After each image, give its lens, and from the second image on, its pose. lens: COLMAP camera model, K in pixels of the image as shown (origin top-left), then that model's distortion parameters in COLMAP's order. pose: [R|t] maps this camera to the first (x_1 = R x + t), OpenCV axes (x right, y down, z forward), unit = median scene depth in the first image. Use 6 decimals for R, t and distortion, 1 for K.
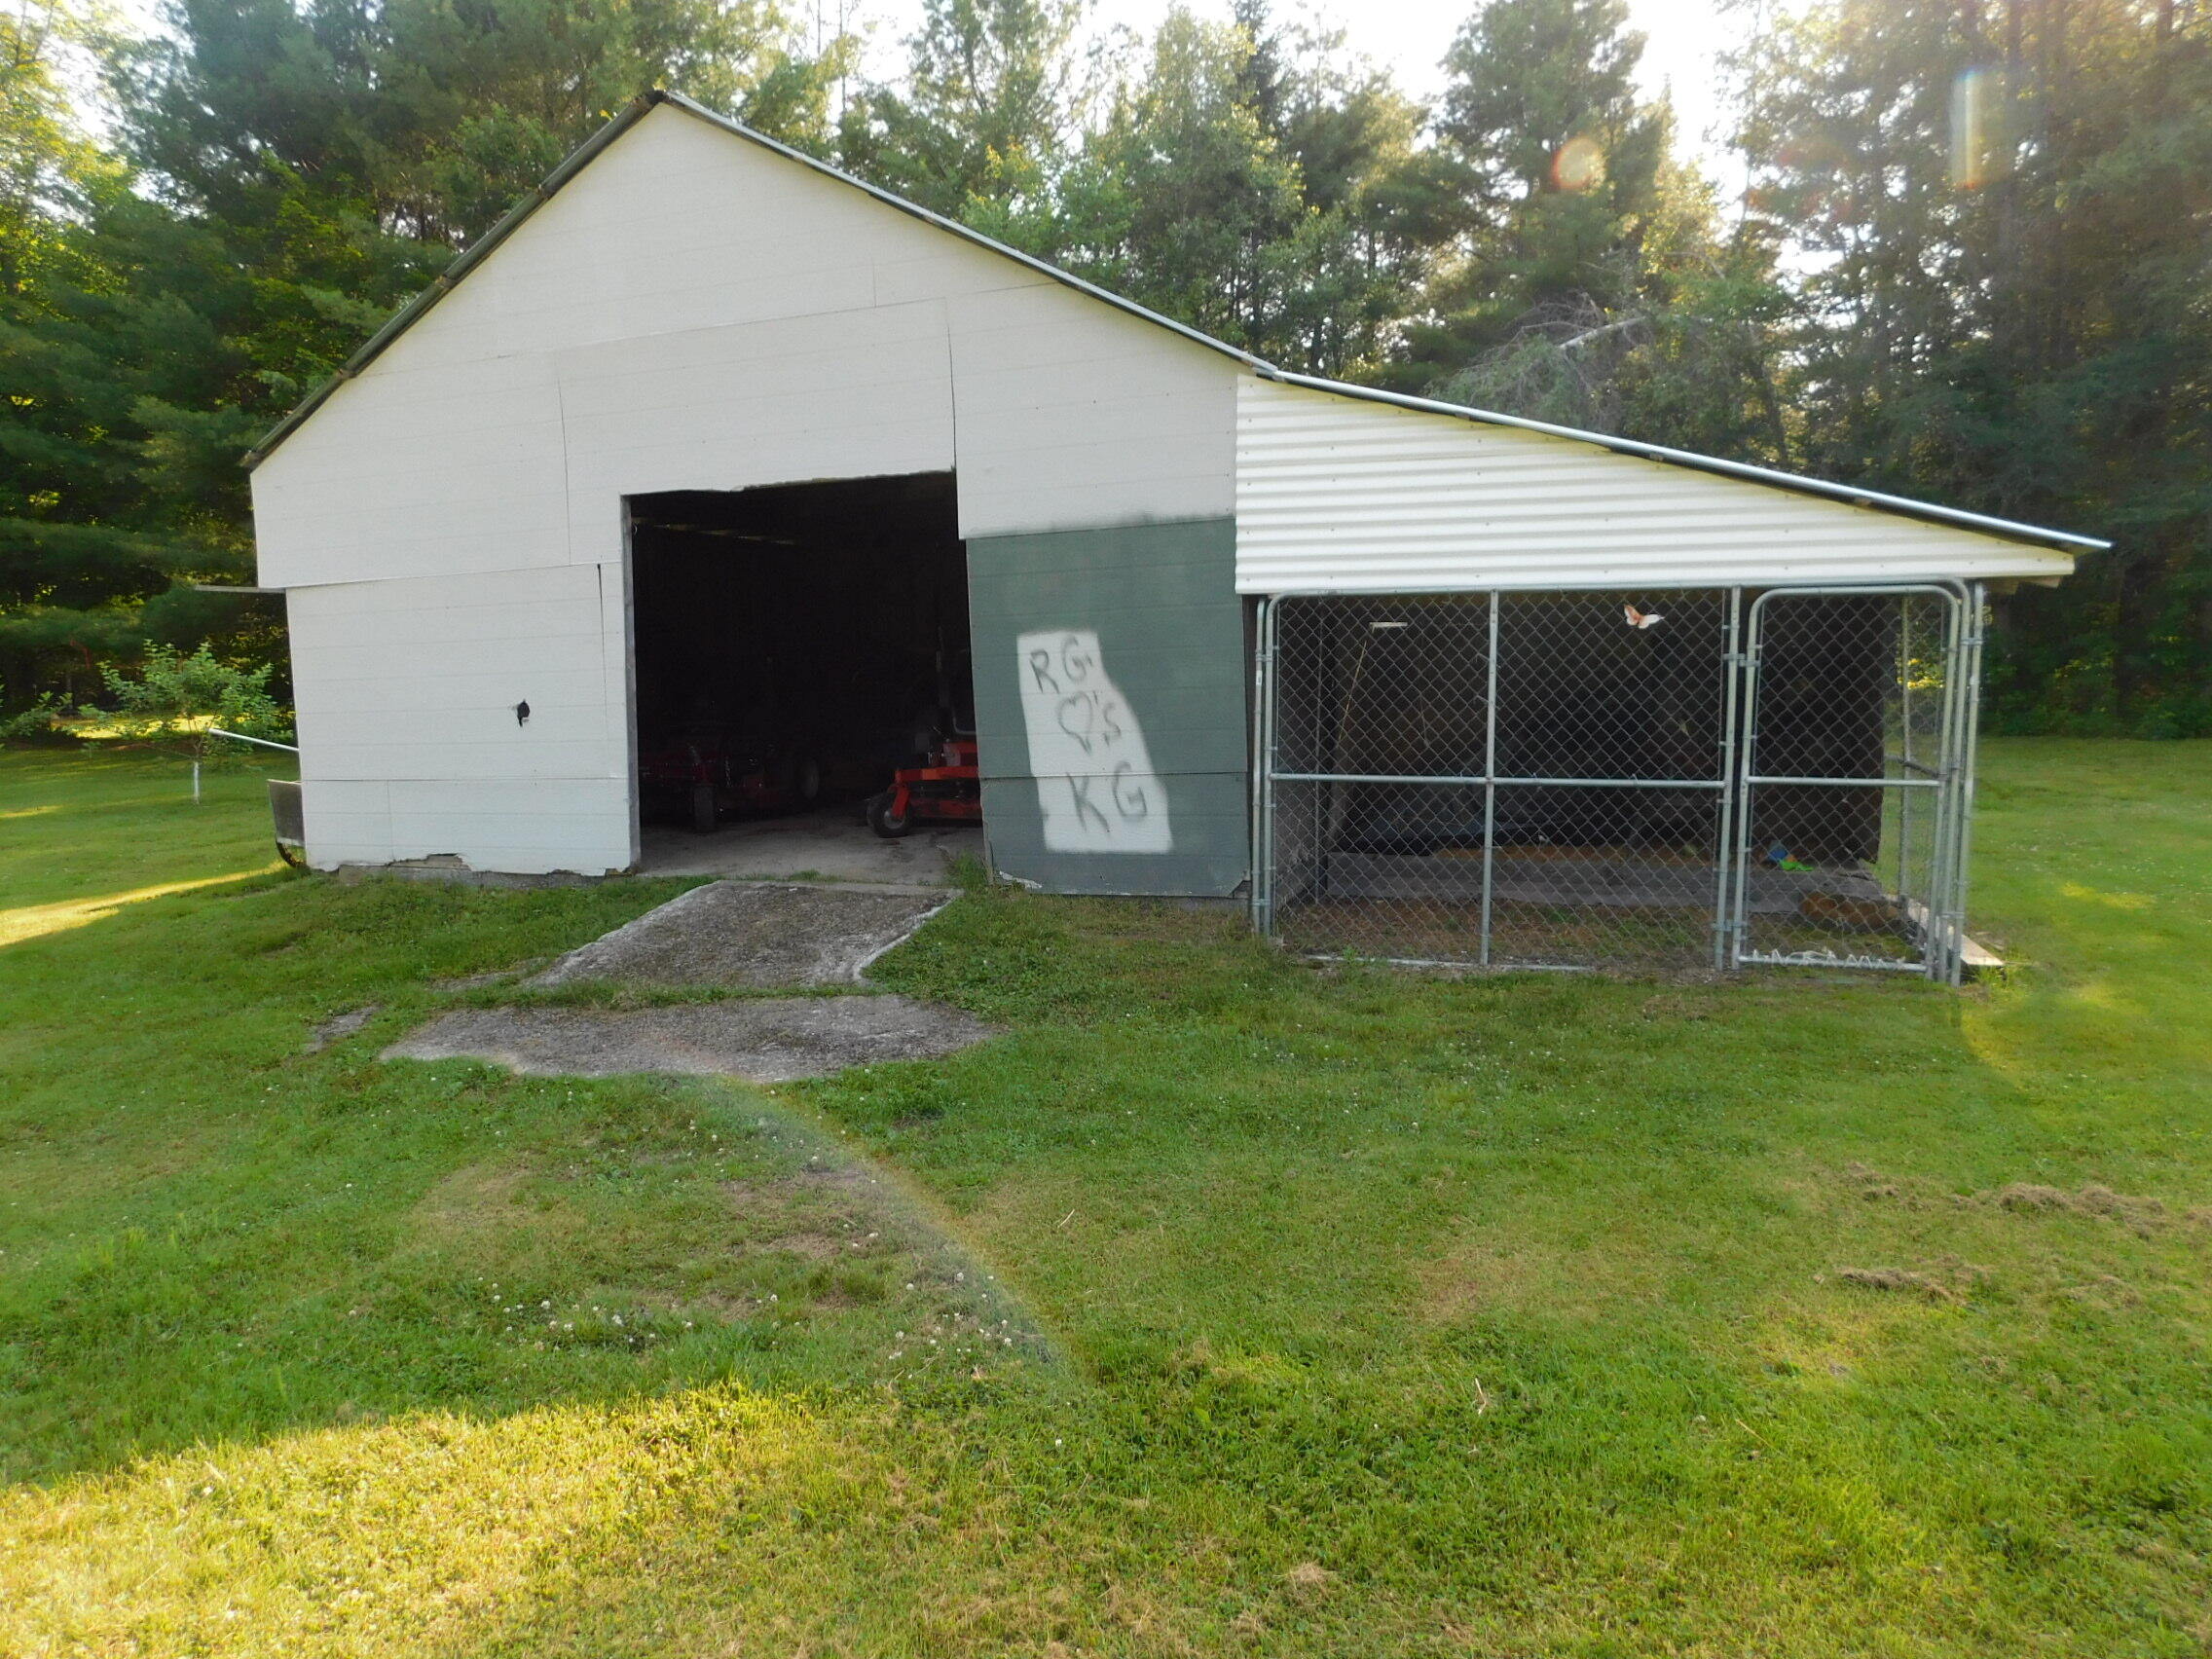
lens RADIAL K [[1466.2, 0, 1108.7], [0, 1466.2, 832.0], [0, 0, 1]] dist [-0.042882, 0.033939]
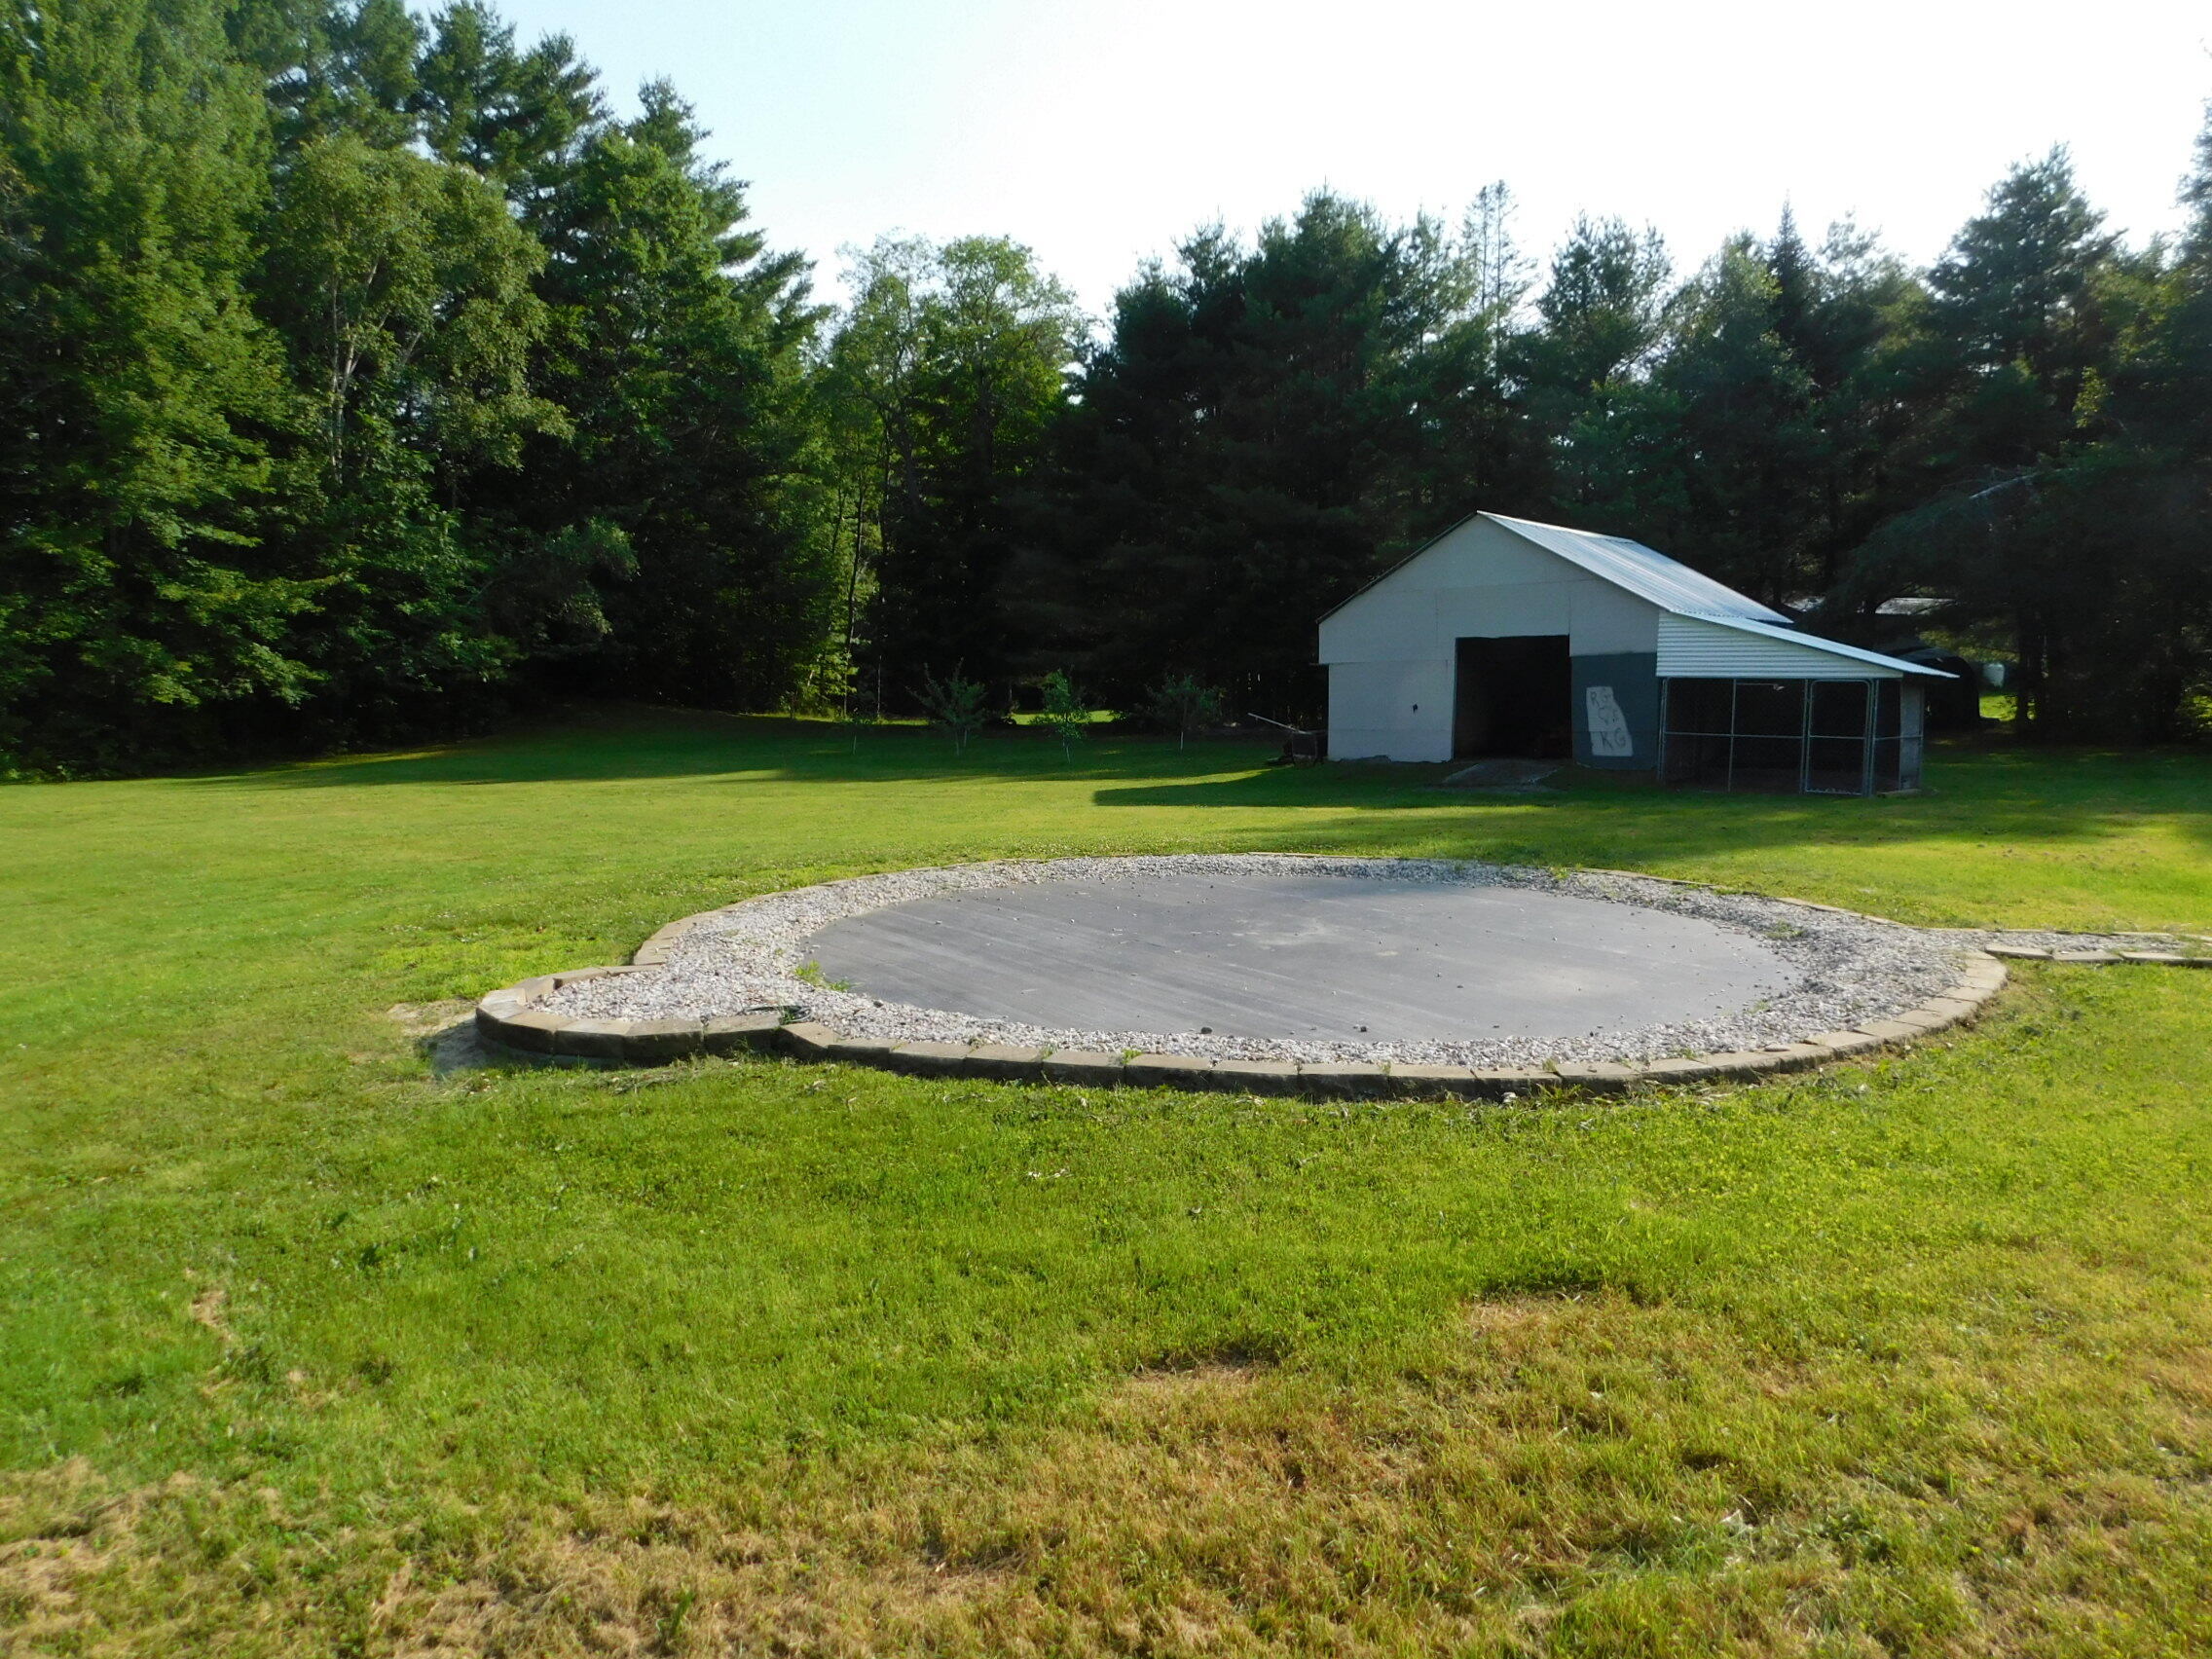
lens RADIAL K [[1466.2, 0, 1118.7], [0, 1466.2, 829.0], [0, 0, 1]] dist [-0.042882, 0.033939]
pose [[0.927470, 0.054952, -0.369838, 0.184456], [-0.061102, 0.998119, -0.004925, 0.251040], [0.368872, 0.027166, 0.929083, -2.315602]]
